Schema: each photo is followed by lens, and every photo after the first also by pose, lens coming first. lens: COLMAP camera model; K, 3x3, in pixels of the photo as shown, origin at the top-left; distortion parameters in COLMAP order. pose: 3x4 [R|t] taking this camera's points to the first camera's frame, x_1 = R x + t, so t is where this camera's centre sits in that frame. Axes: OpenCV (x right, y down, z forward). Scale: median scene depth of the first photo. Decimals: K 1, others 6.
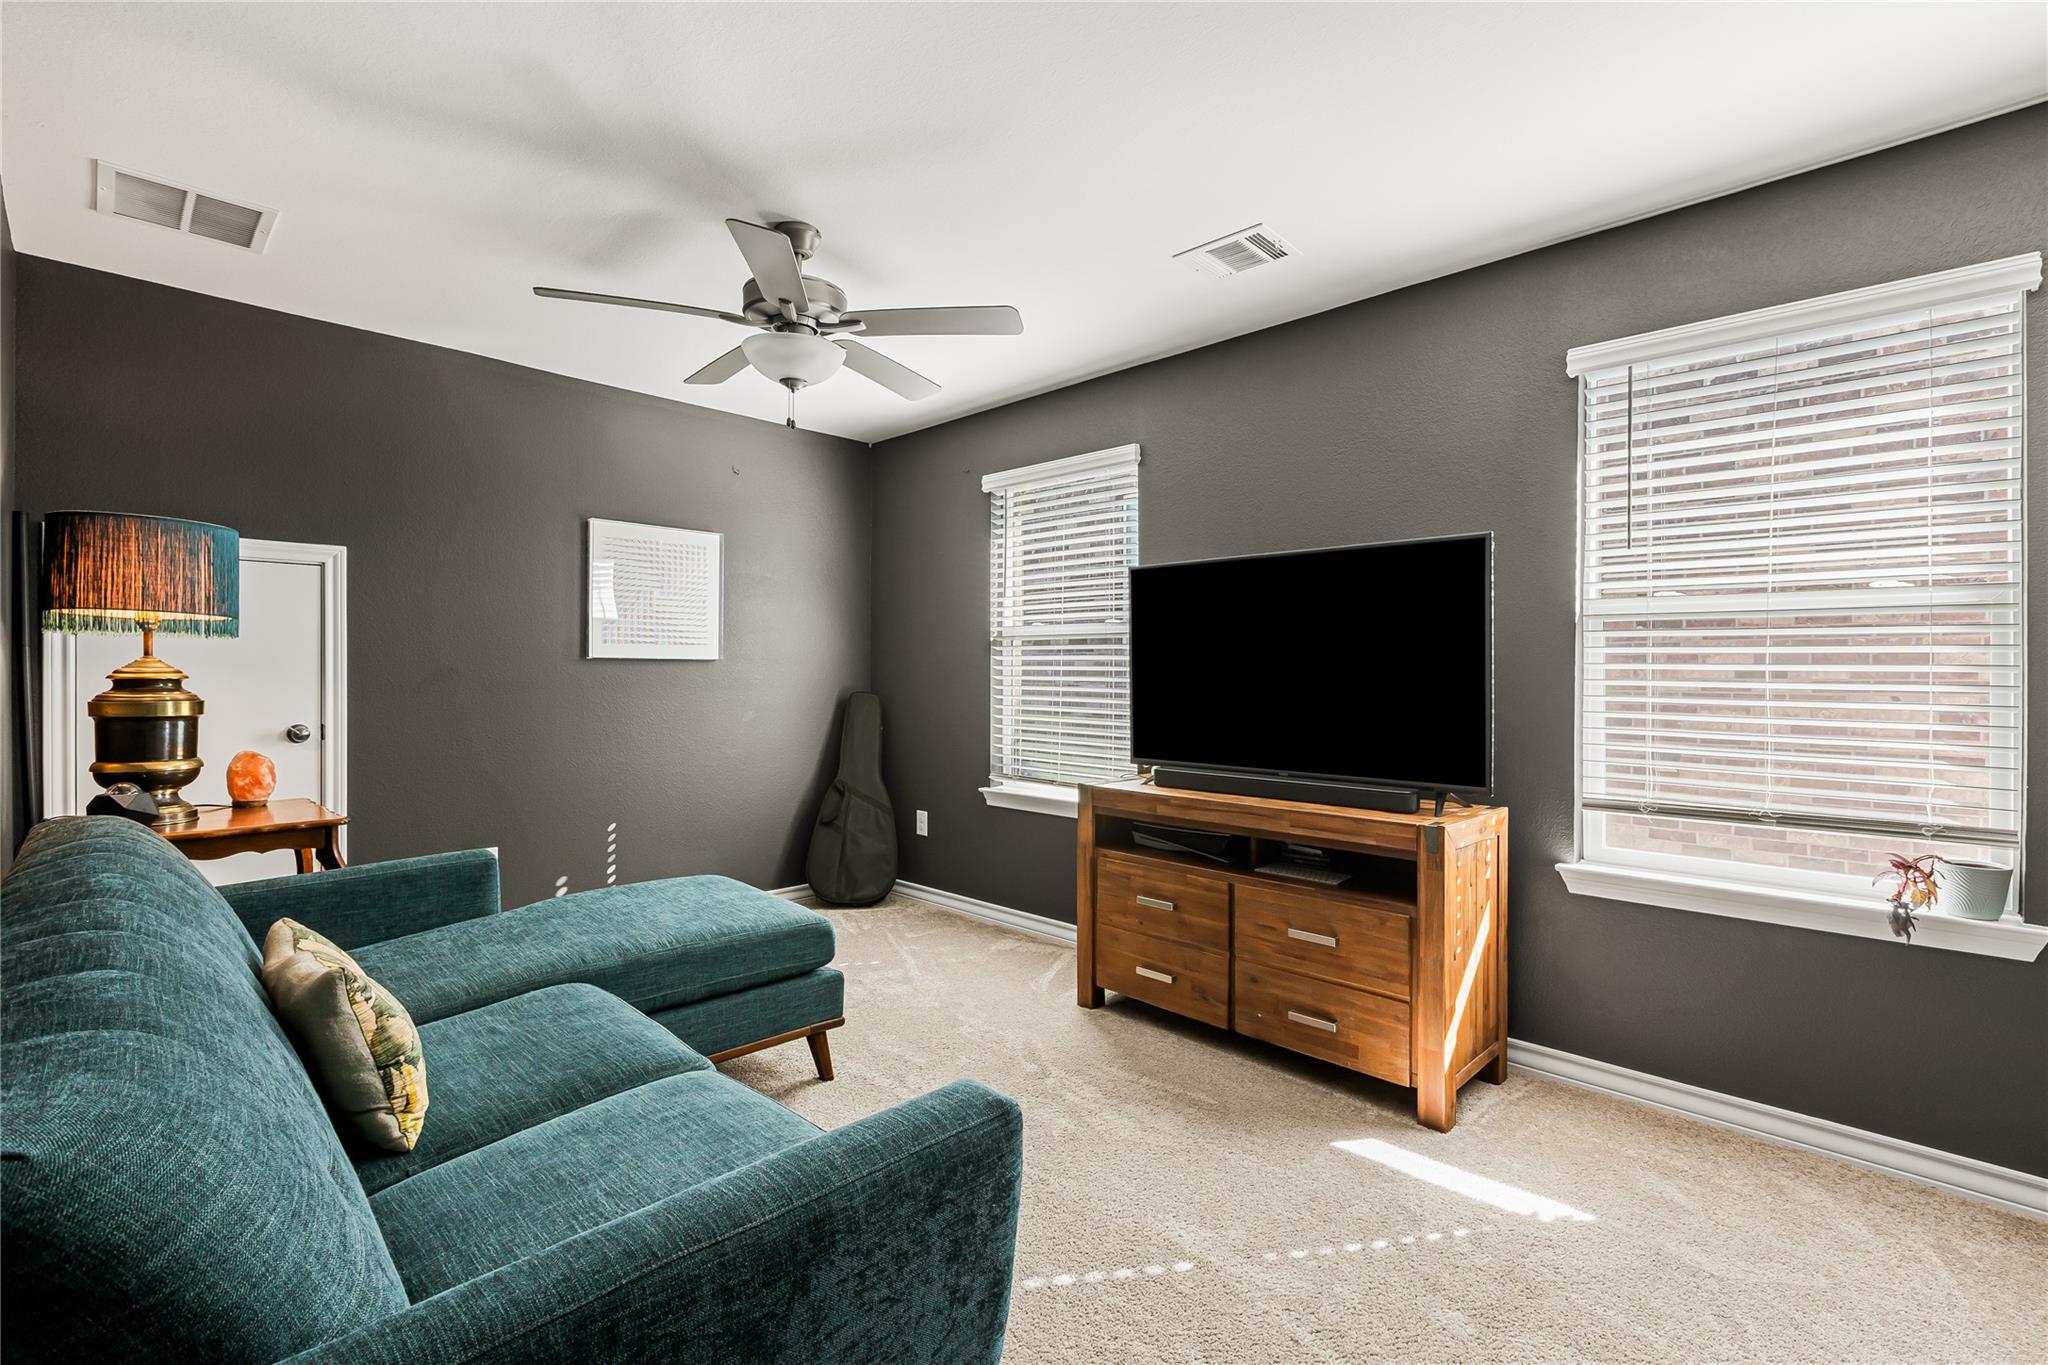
lens RADIAL K [[922.1, 0, 1024.0], [0, 922.1, 682.5], [0, 0, 1]] dist [0.001971, 0.000300]
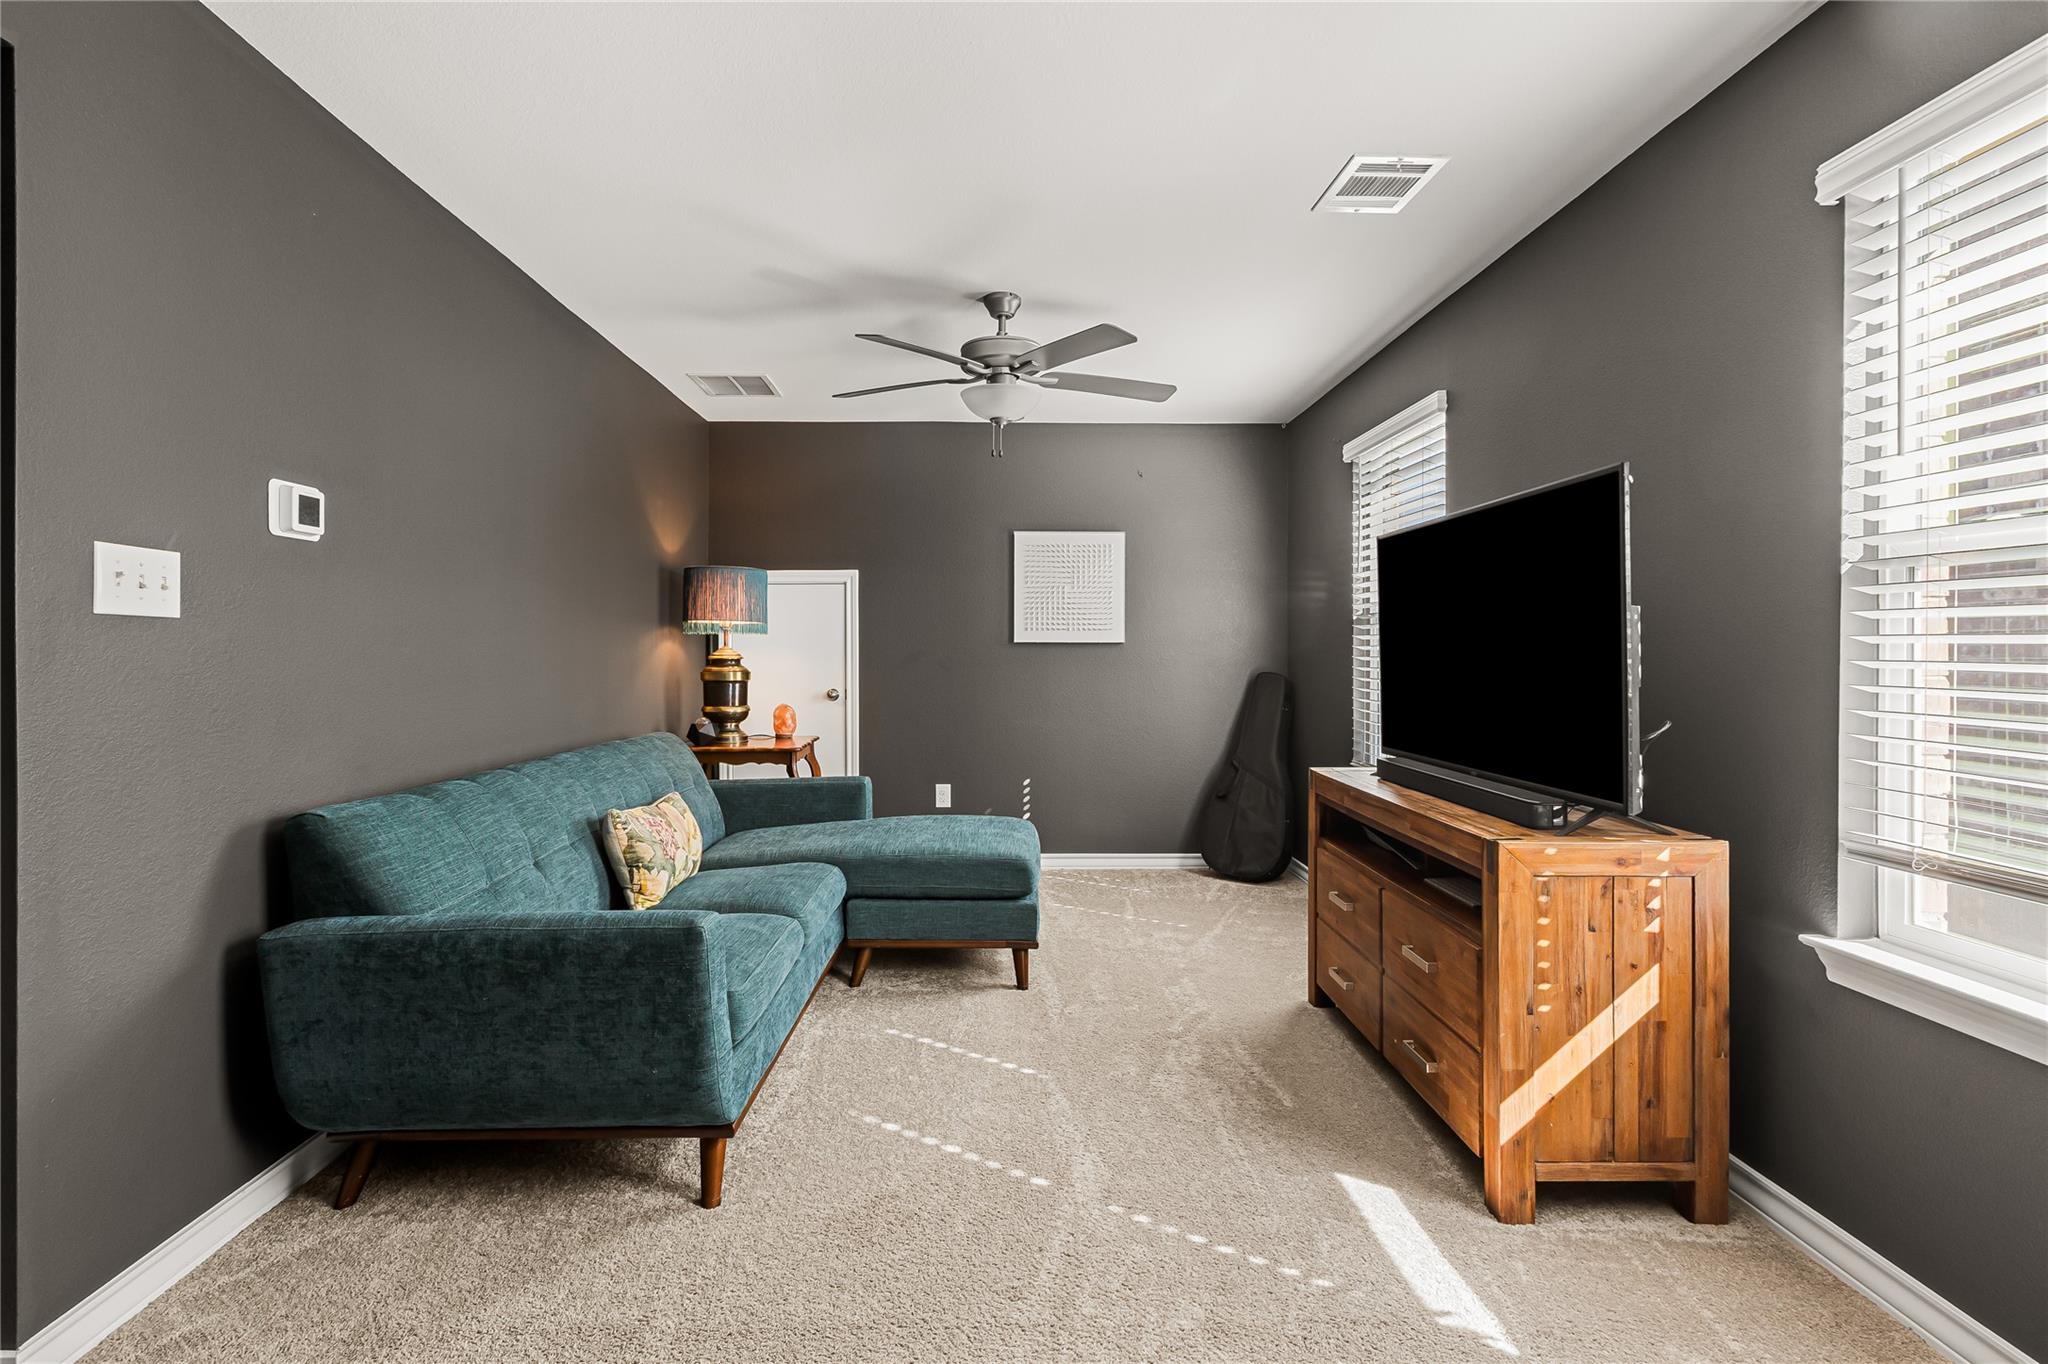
lens RADIAL K [[976.2, 0, 1012.7], [0, 976.2, 661.5], [0, 0, 1]] dist [-0.000858, 0.000006]
pose [[0.702874, 0.002307, -0.711311, 0.702430], [-0.003327, 0.999994, -0.000045, -0.000777], [0.711307, 0.002399, 0.702878, 0.088696]]
